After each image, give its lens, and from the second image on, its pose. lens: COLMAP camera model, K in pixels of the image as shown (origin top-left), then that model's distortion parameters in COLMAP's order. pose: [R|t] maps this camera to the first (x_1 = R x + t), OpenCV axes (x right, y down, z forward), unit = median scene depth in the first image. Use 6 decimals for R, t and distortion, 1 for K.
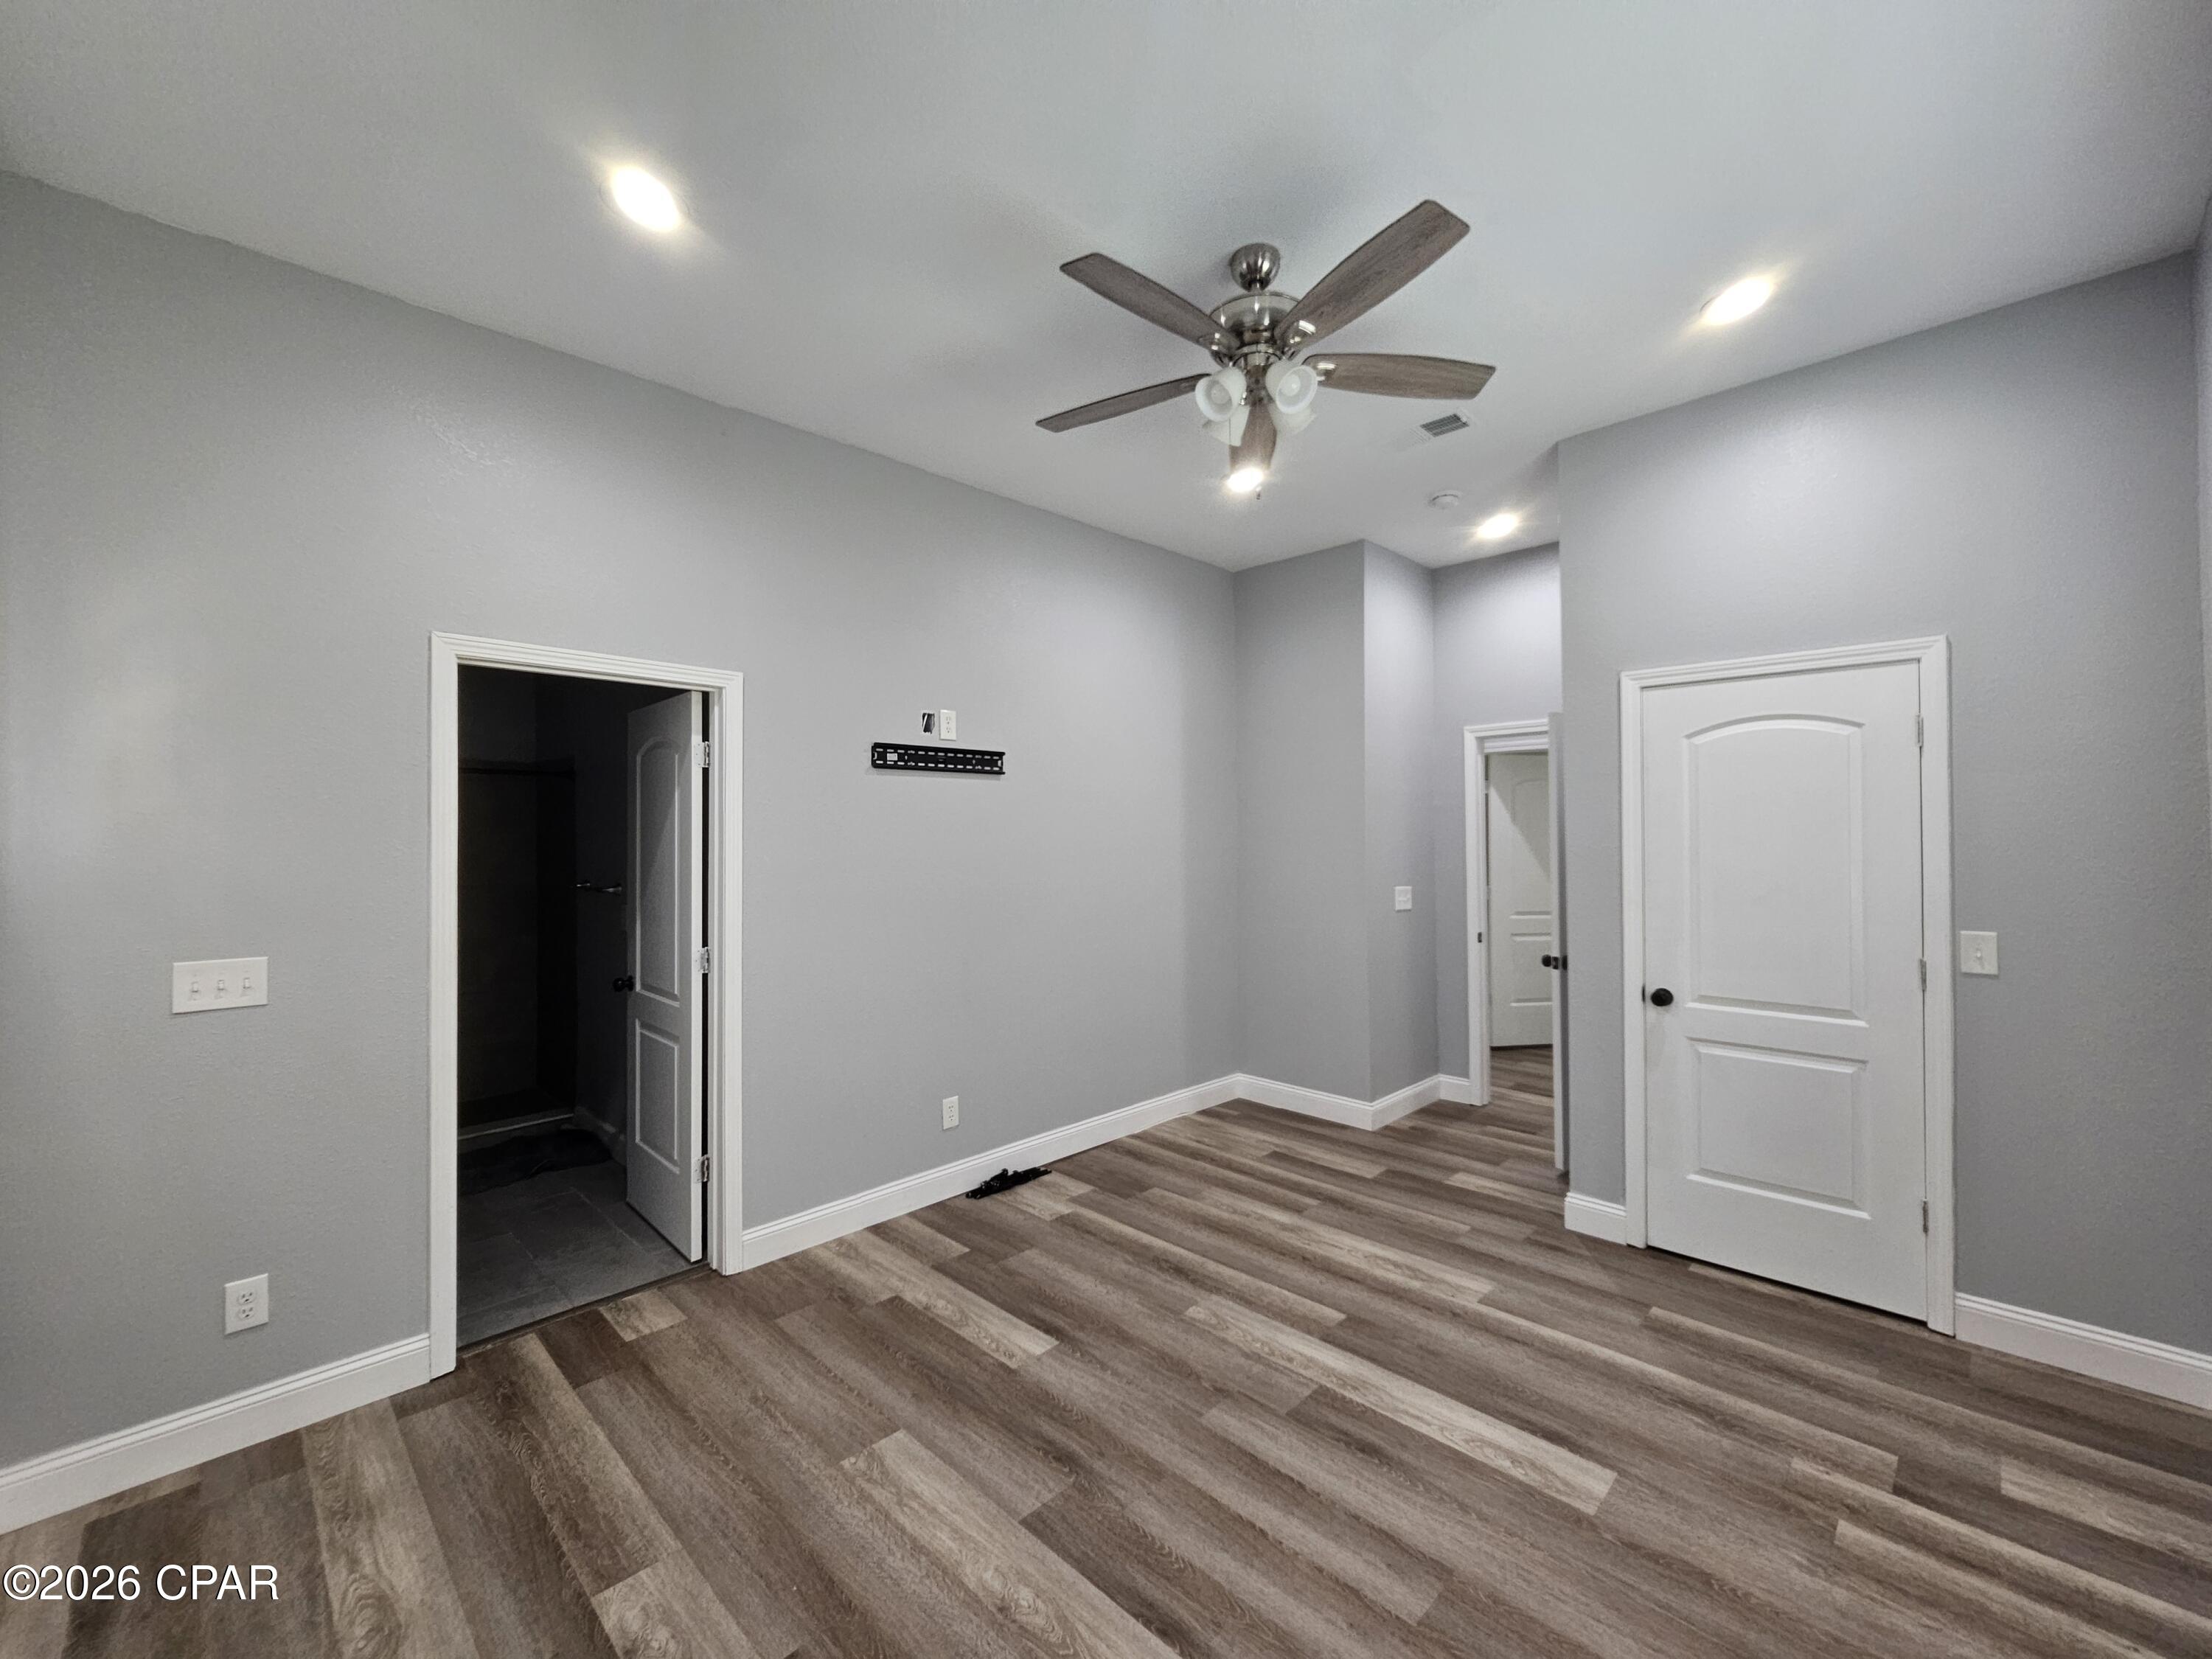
lens RADIAL K [[907.8, 0, 1114.5], [0, 907.8, 825.7], [0, 0, 1]] dist [-0.000993, 0.000166]
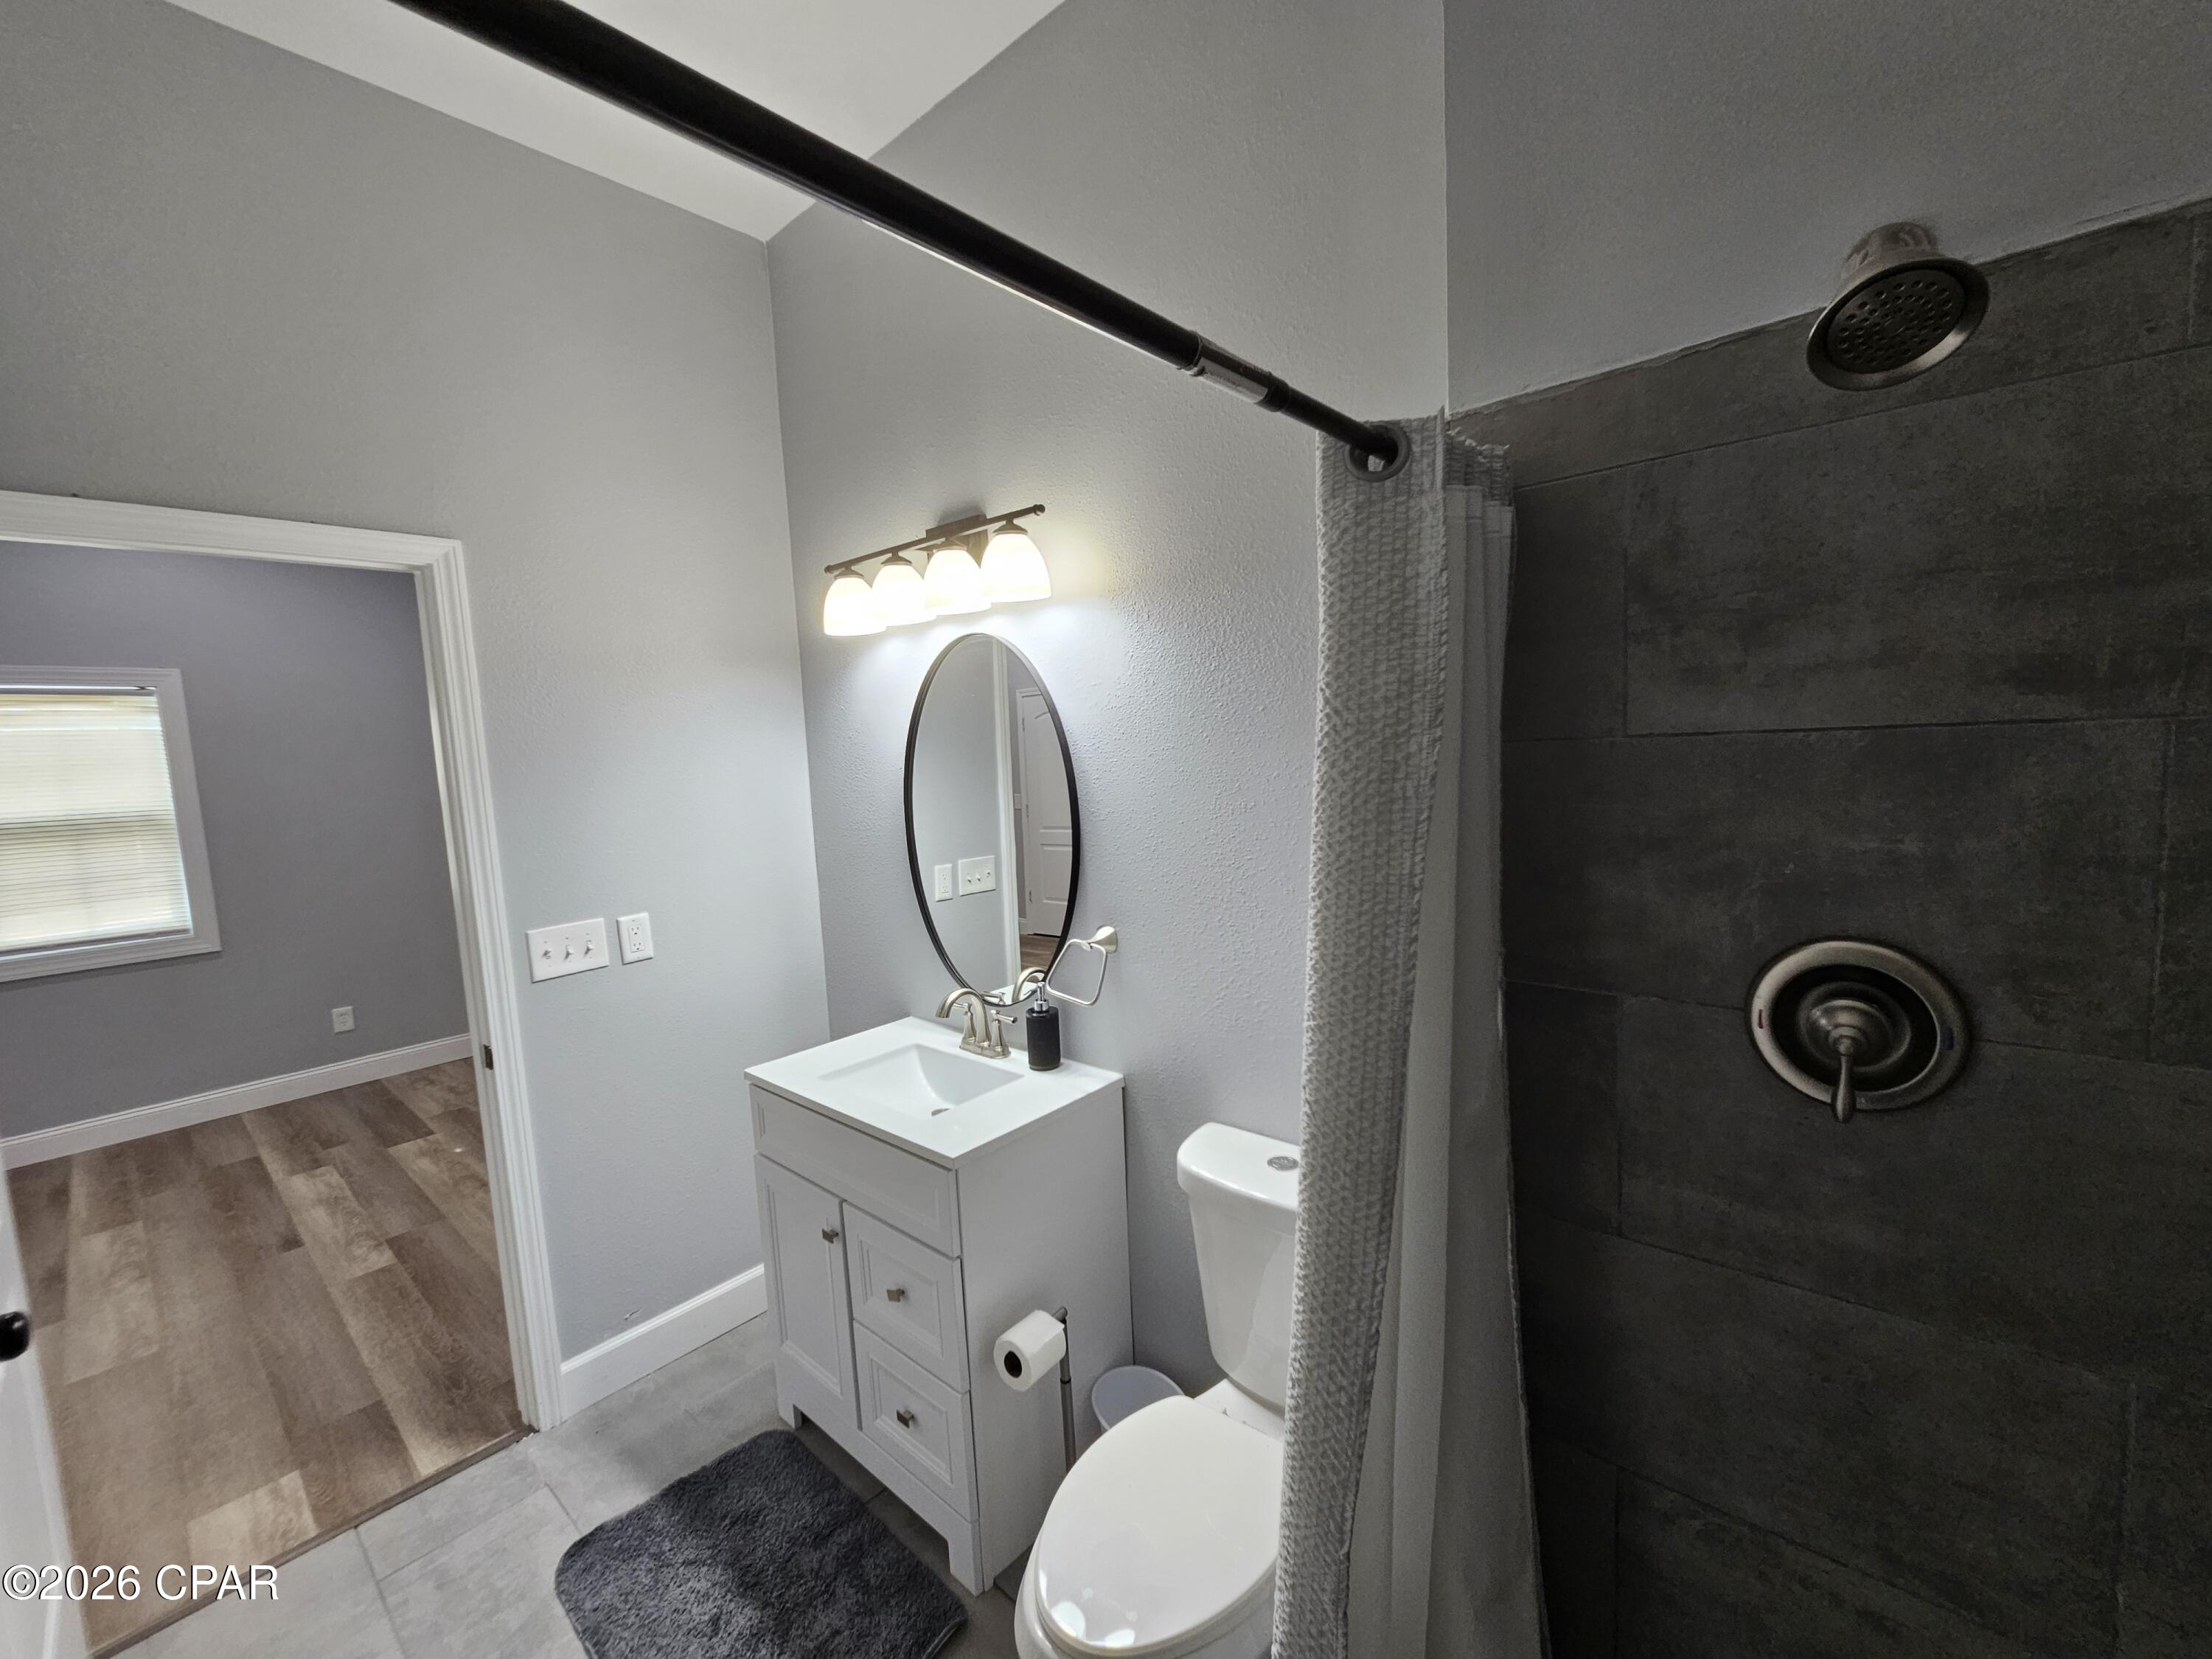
lens RADIAL K [[907.8, 0, 1114.5], [0, 907.8, 825.7], [0, 0, 1]] dist [-0.000993, 0.000166]
pose [[-0.996529, 0.063377, -0.053967, -1.418810], [0.059141, 0.995293, 0.076773, 0.009328], [0.058579, 0.073315, -0.995587, 2.053133]]
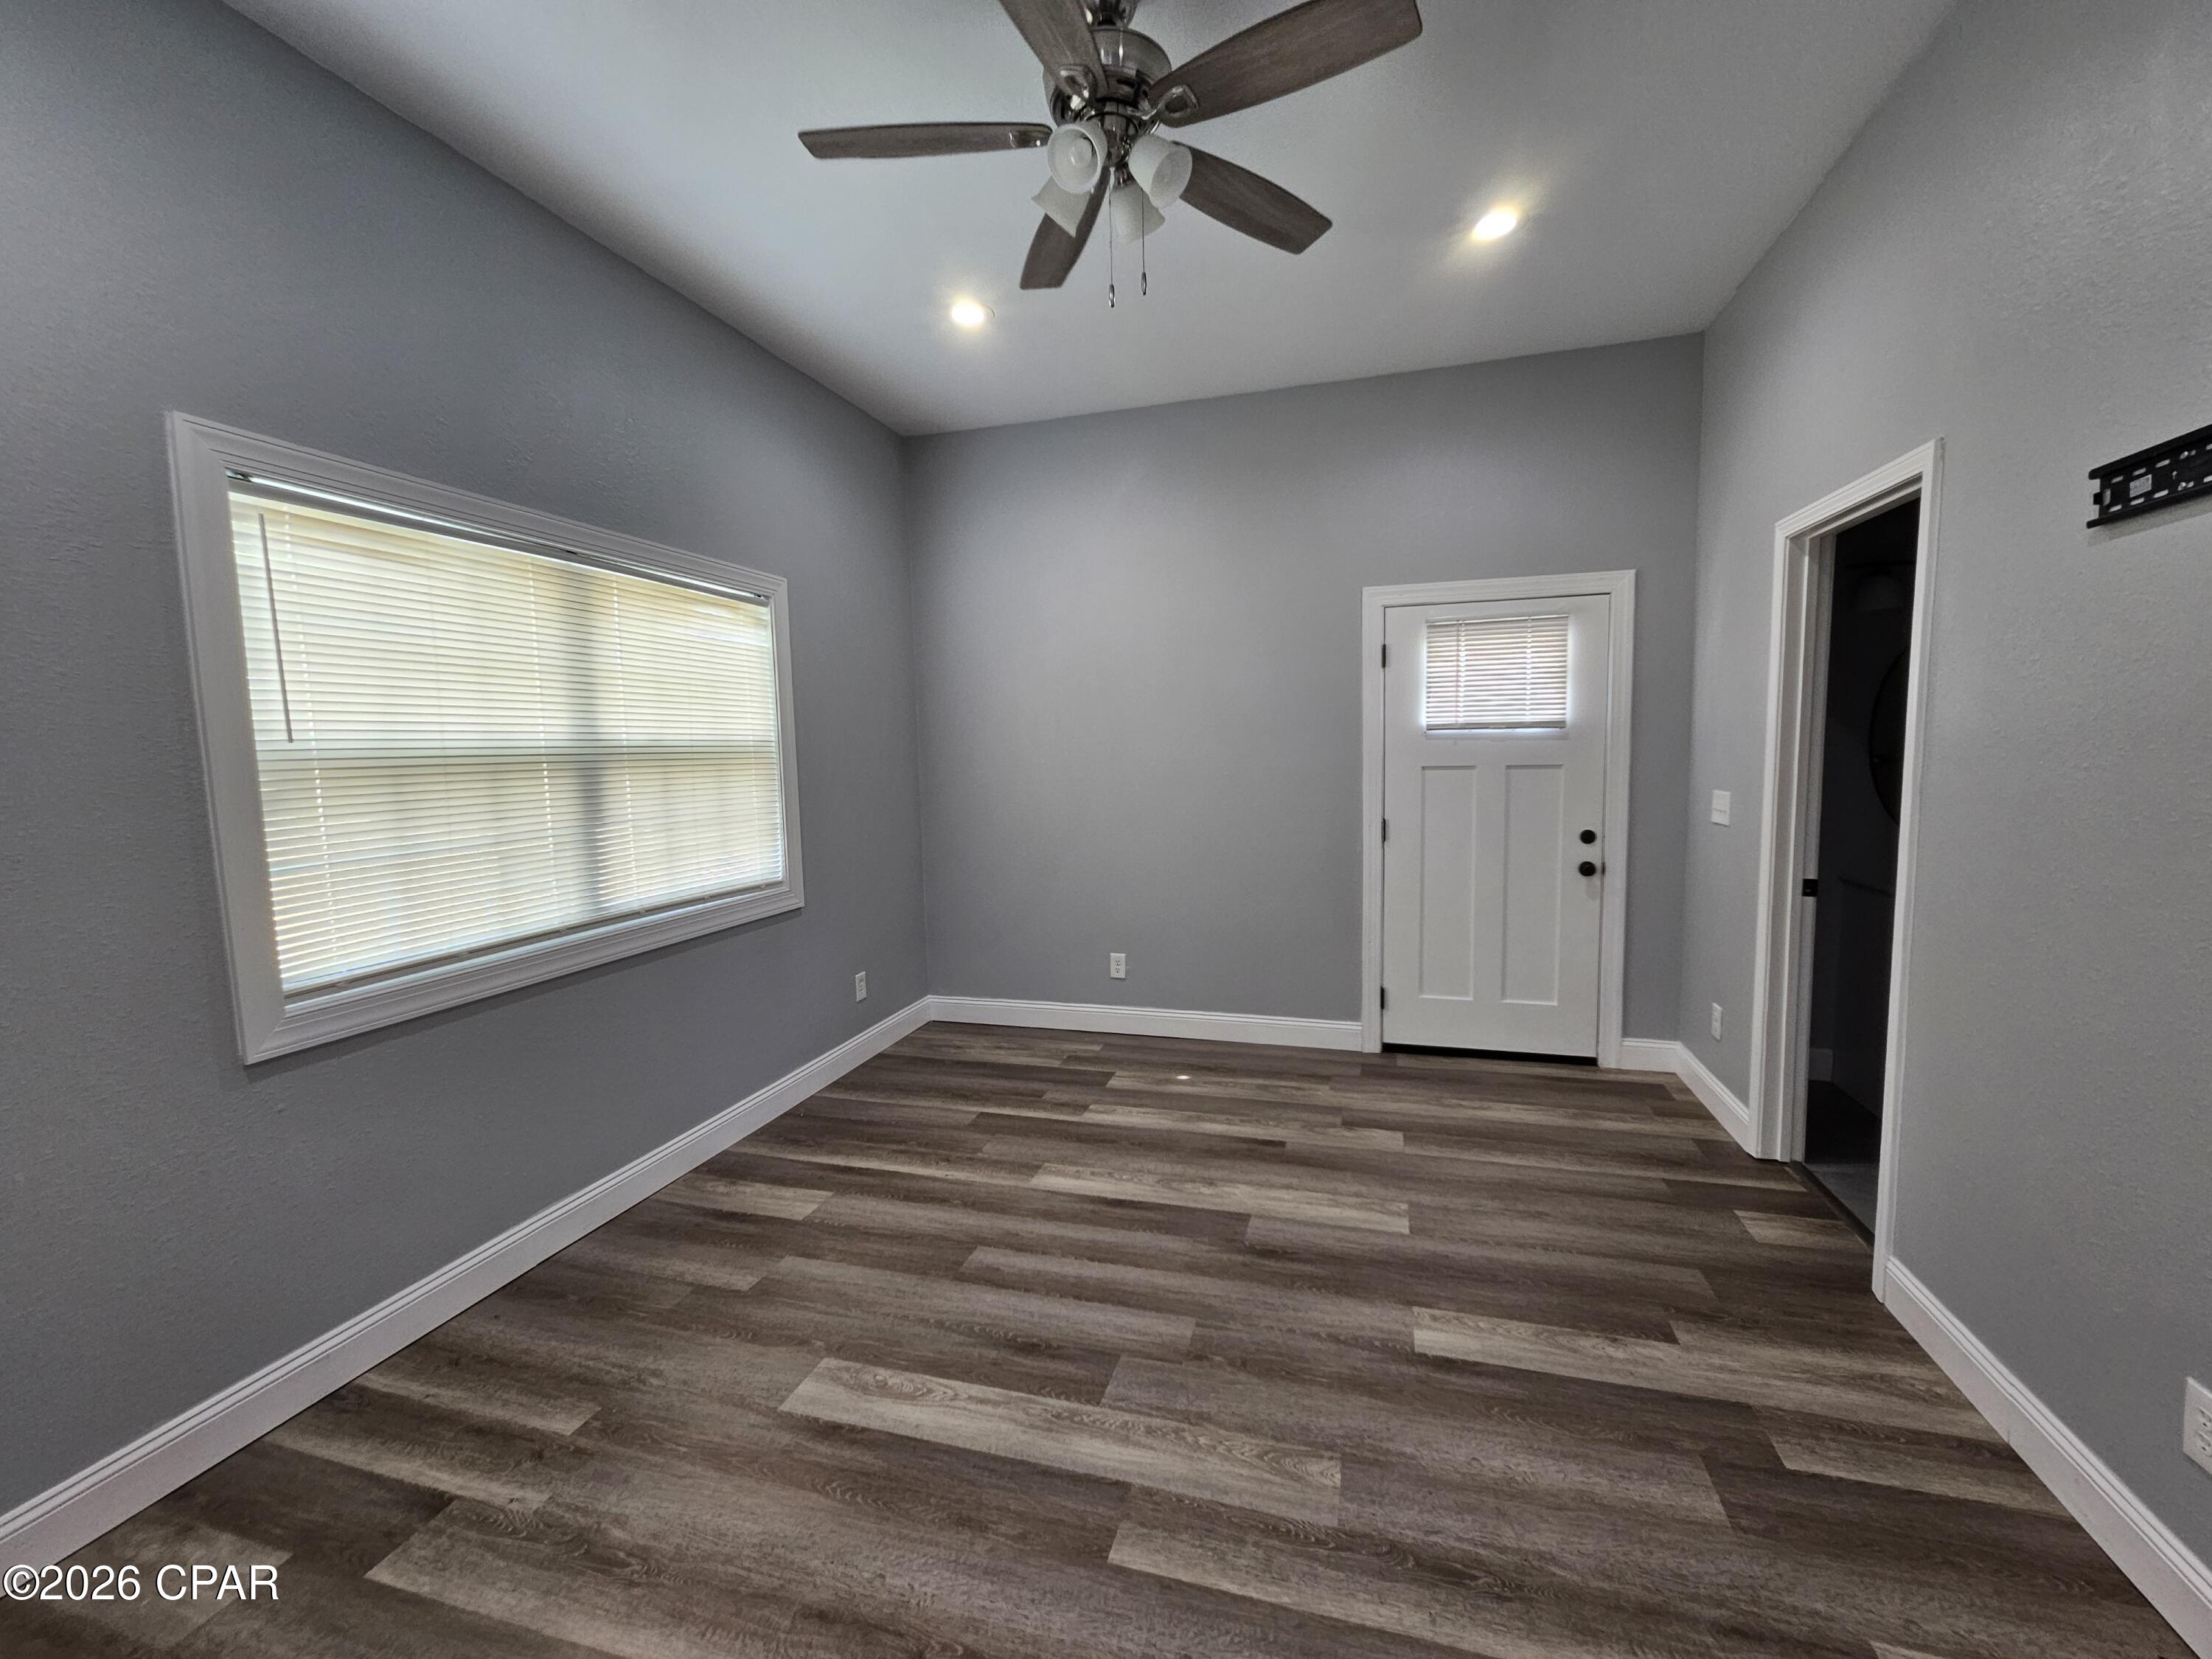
lens RADIAL K [[907.8, 0, 1114.5], [0, 907.8, 825.7], [0, 0, 1]] dist [-0.000993, 0.000166]
pose [[-0.881249, 0.069773, -0.467475, 0.588139], [0.036572, 0.996145, 0.079737, 0.046352], [0.471236, 0.053171, -0.880403, 1.789204]]
